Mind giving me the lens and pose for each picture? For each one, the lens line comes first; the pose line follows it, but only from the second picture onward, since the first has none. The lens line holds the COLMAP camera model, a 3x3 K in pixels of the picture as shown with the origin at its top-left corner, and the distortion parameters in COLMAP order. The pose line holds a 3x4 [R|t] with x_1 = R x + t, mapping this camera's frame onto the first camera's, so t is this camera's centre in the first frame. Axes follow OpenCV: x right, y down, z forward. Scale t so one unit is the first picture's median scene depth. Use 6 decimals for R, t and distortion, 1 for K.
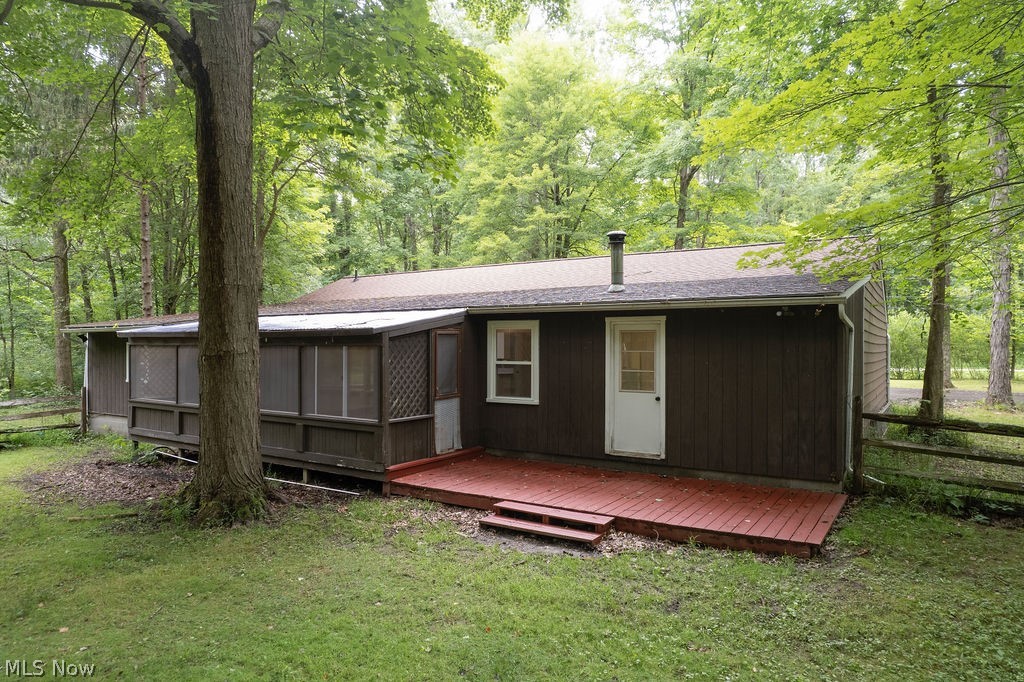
lens RADIAL K [[650.8, 0, 504.7], [0, 650.8, 349.3], [0, 0, 1]] dist [-0.019094, 0.005704]
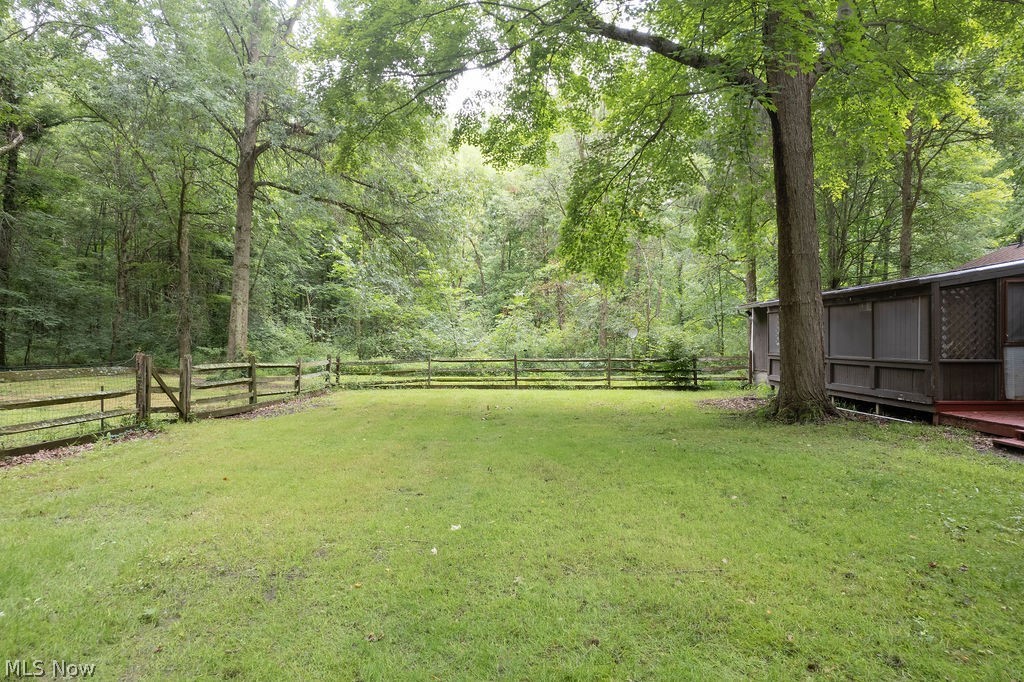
lens RADIAL K [[650.8, 0, 511.3], [0, 650.8, 341.0], [0, 0, 1]] dist [-0.019094, 0.005704]
pose [[0.539007, -0.005039, -0.842286, 0.372436], [-0.001240, 0.999976, -0.006777, 0.086045], [0.842301, 0.004697, 0.538988, -0.240655]]
